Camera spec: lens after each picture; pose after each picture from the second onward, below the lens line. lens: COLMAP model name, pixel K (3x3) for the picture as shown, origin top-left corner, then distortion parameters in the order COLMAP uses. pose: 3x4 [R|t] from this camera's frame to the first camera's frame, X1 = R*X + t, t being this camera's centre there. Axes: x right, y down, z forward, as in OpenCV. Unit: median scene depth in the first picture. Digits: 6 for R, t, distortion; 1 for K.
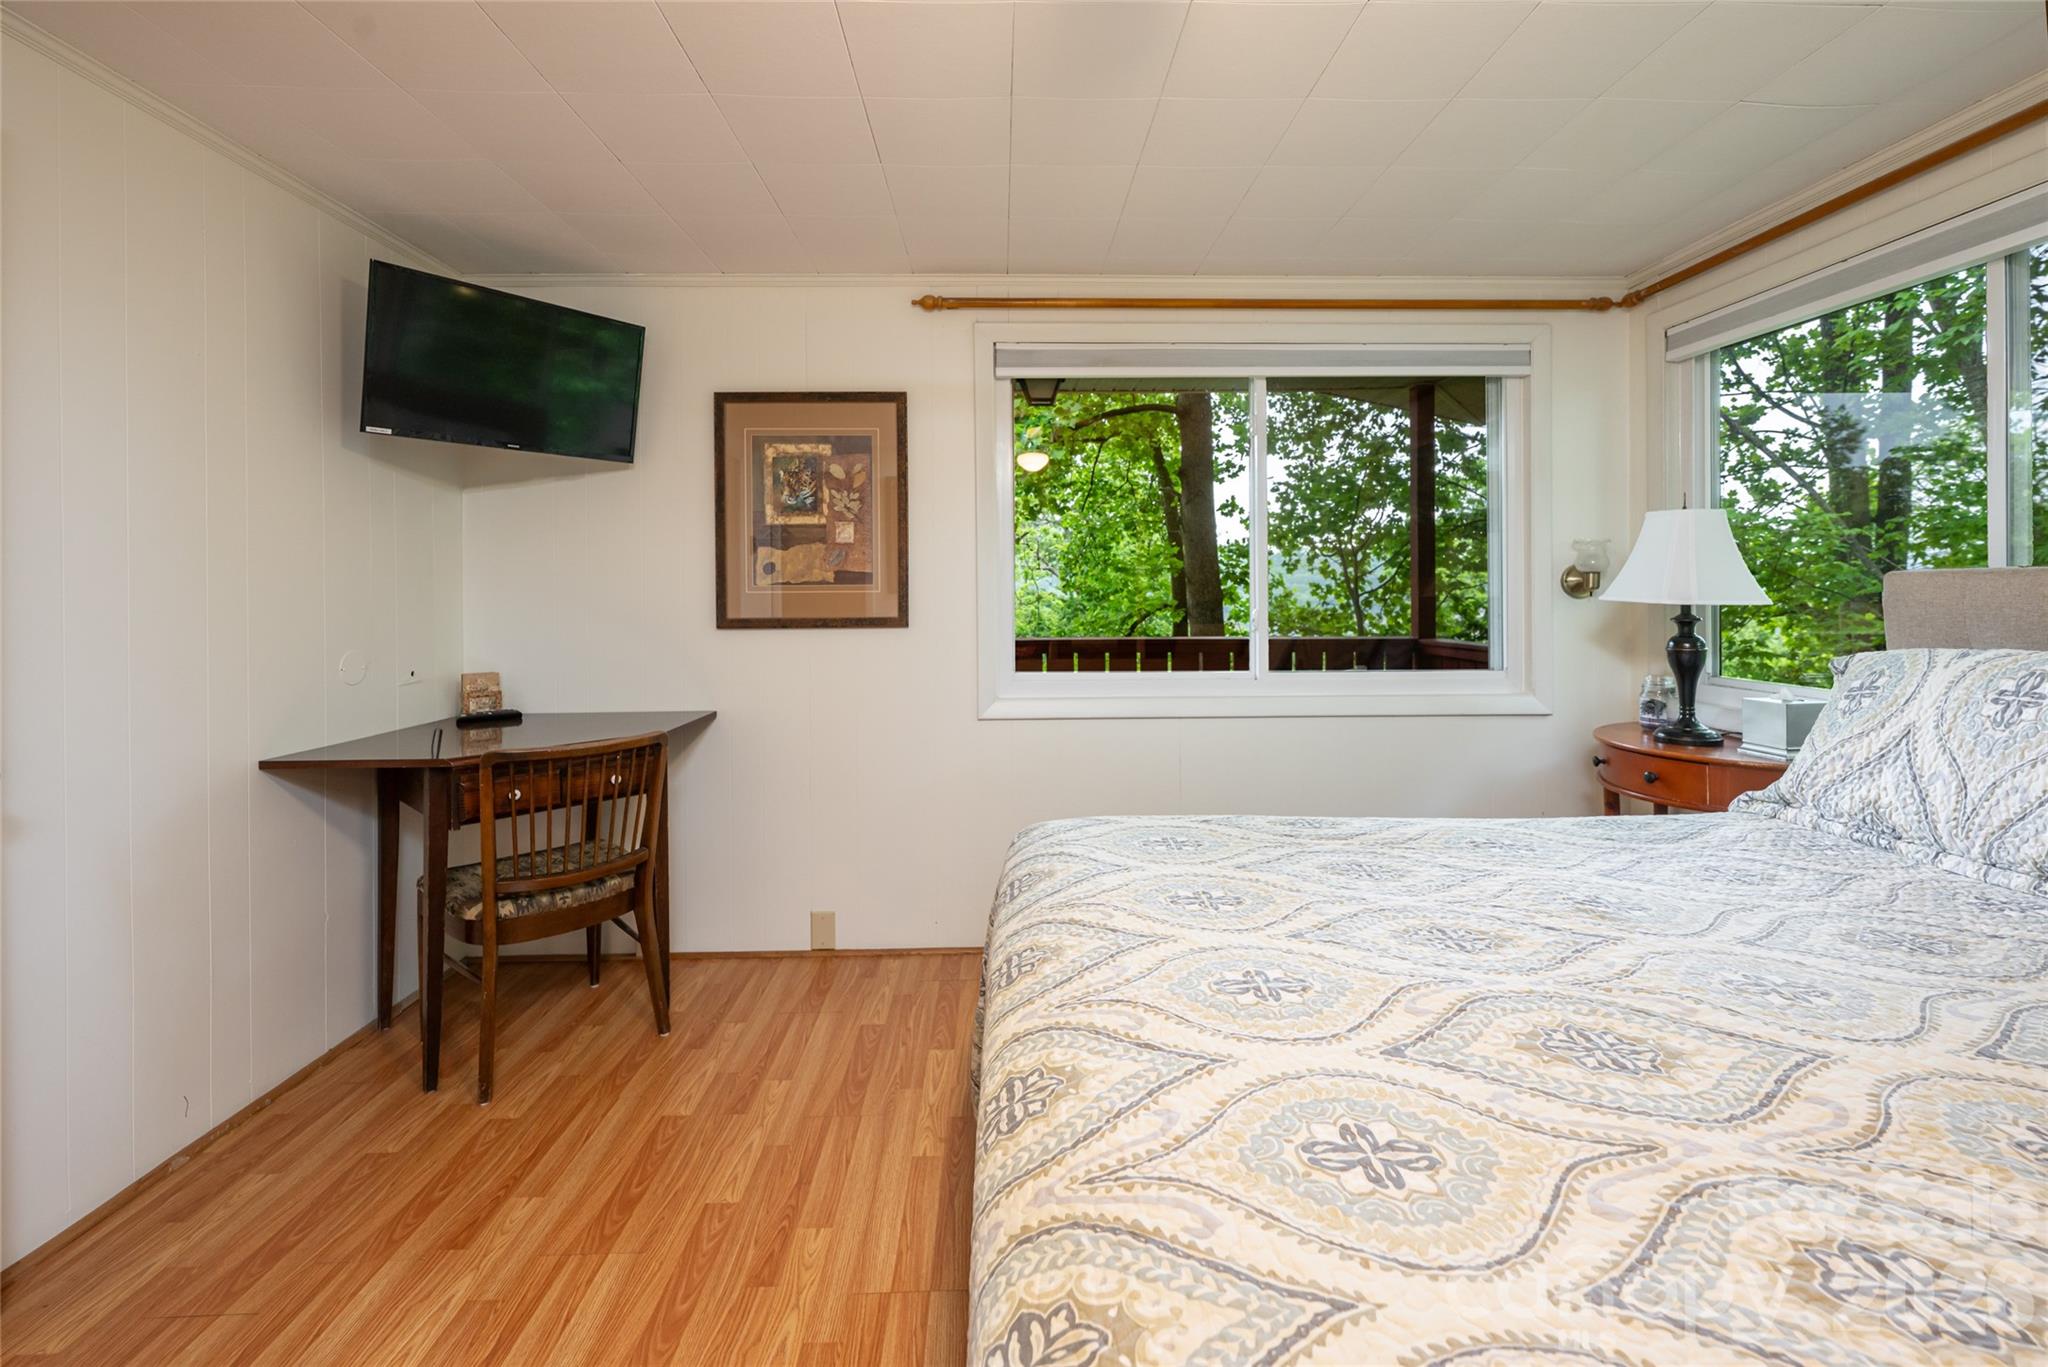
lens RADIAL K [[902.9, 0, 1027.0], [0, 902.9, 594.6], [0, 0, 1]] dist [0.001777, -0.000209]
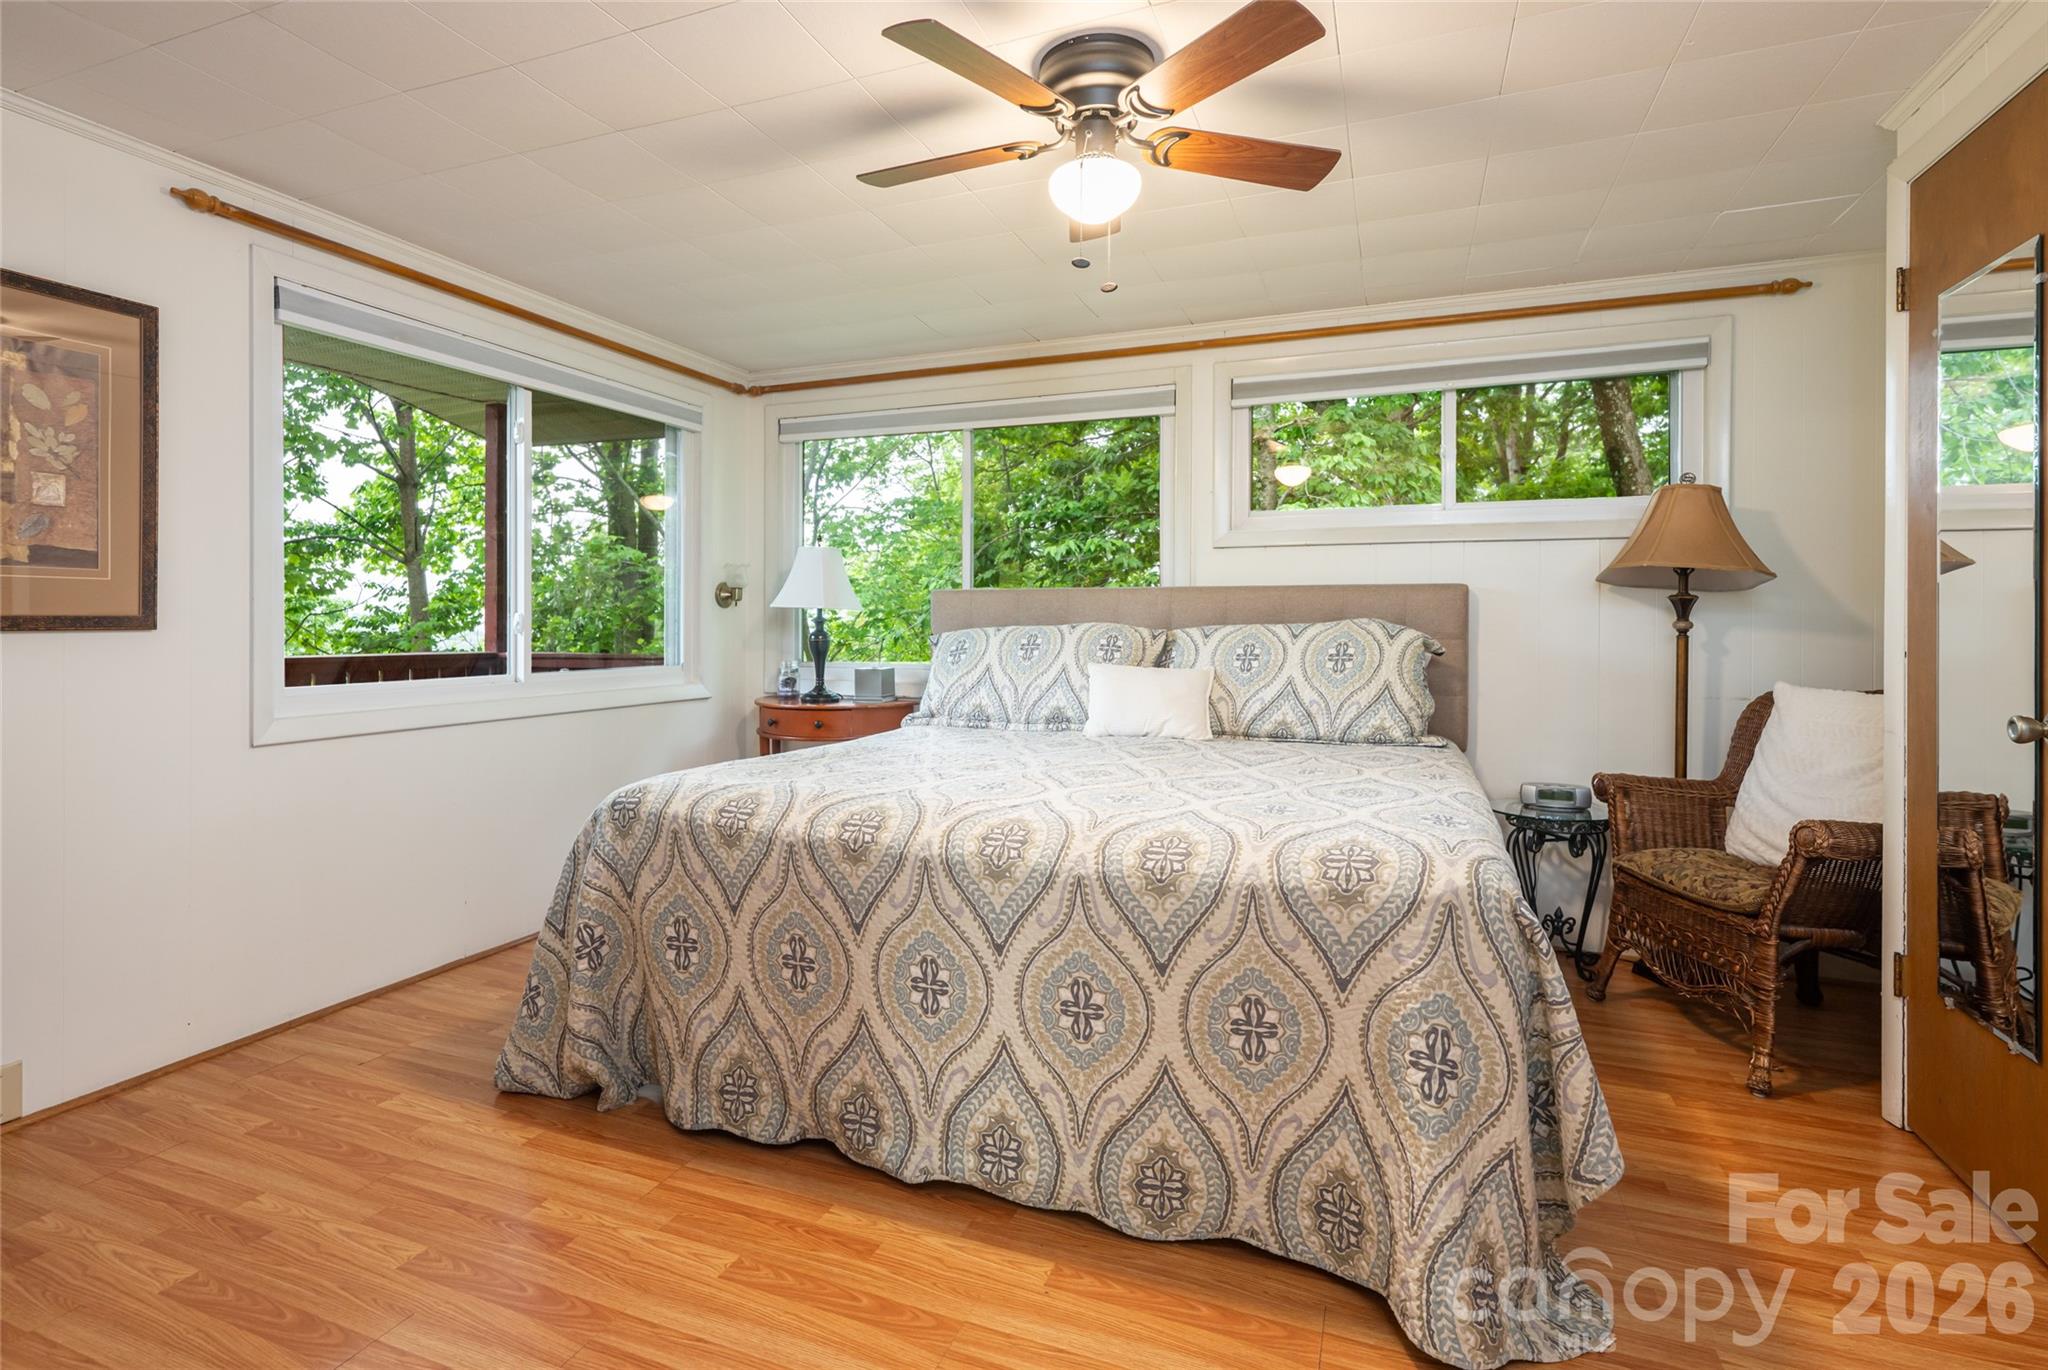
lens RADIAL K [[964.8, 0, 1014.3], [0, 964.8, 623.6], [0, 0, 1]] dist [-0.003632, -0.000787]
pose [[0.405490, 0.001171, 0.914099, -0.564881], [0.001479, 0.999997, -0.001936, 0.034159], [-0.914098, 0.002137, 0.405487, 0.048952]]
